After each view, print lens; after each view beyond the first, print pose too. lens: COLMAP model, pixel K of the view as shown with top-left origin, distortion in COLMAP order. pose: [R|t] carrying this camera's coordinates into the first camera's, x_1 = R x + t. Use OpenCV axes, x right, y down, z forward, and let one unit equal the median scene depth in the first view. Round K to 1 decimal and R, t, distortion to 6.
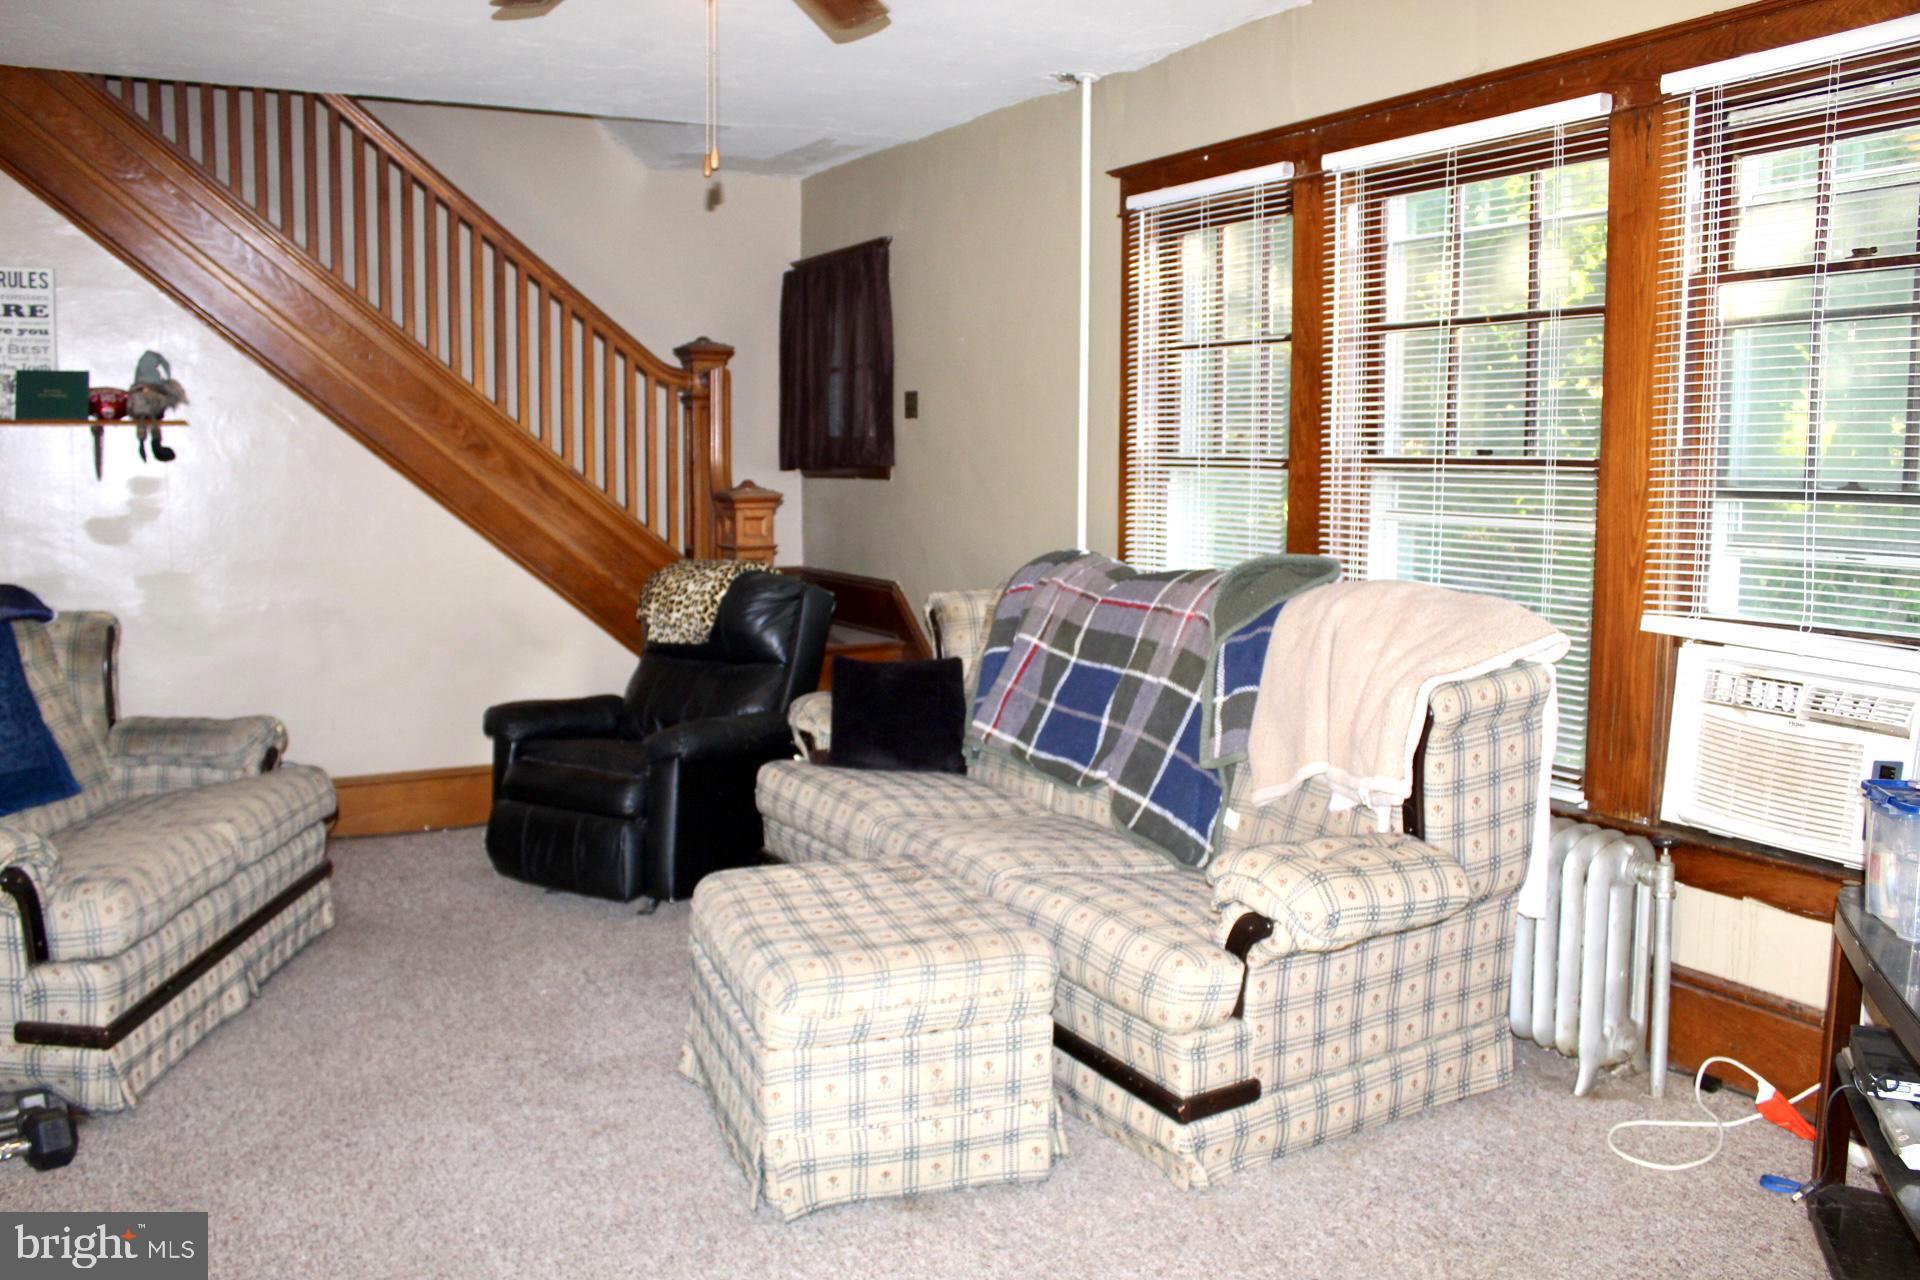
lens RADIAL K [[1607.4, 0, 953.8], [0, 1607.4, 639.2], [0, 0, 1]] dist [-0.123178, 0.059246]
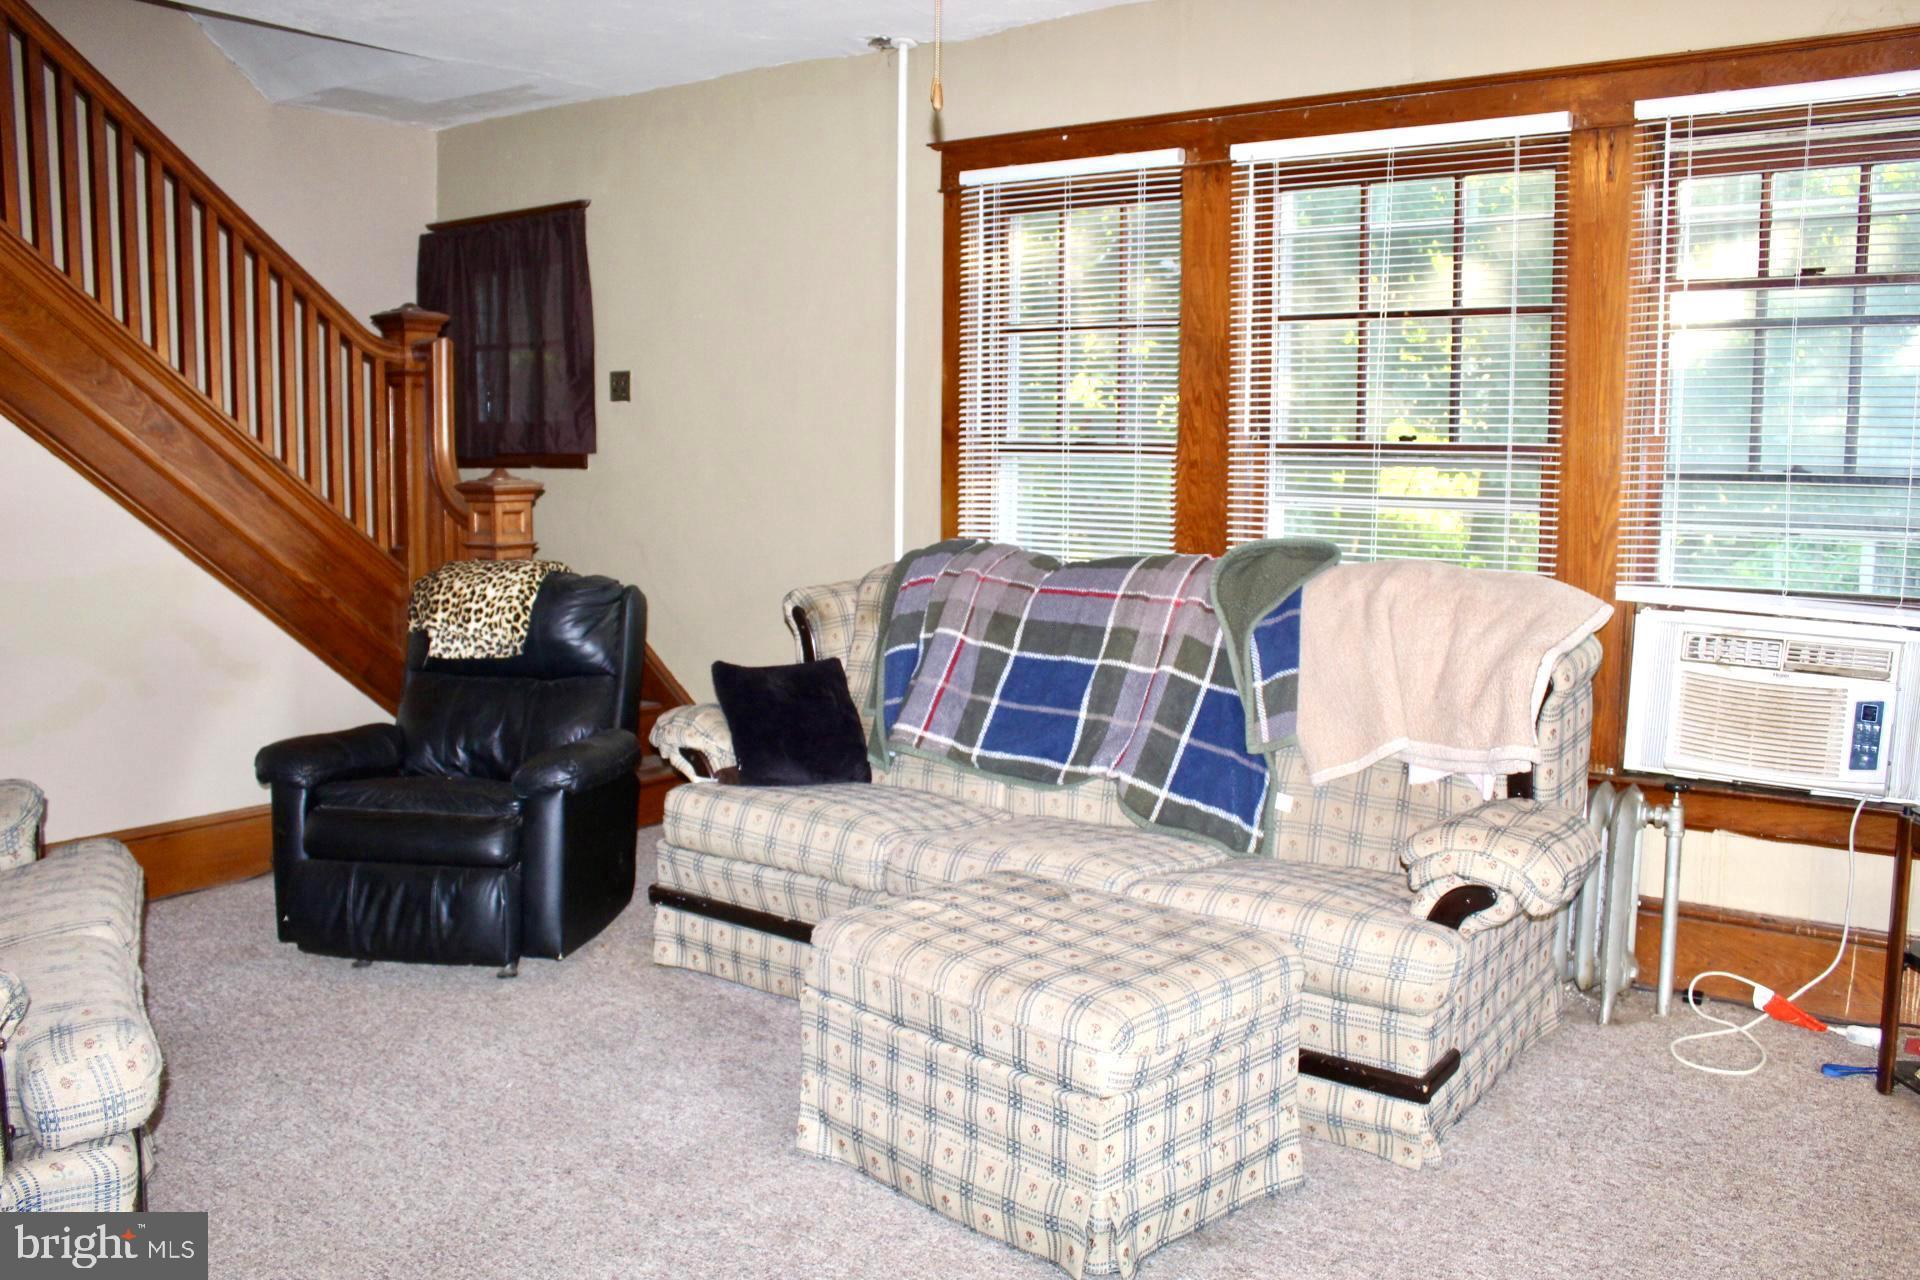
lens RADIAL K [[1607.4, 0, 964.0], [0, 1607.4, 648.5], [0, 0, 1]] dist [-0.123178, 0.059246]
pose [[0.905257, -0.045833, 0.422384, -0.376682], [0.042022, 0.998948, 0.018334, -0.009329], [-0.422780, 0.001152, 0.906232, 0.154682]]
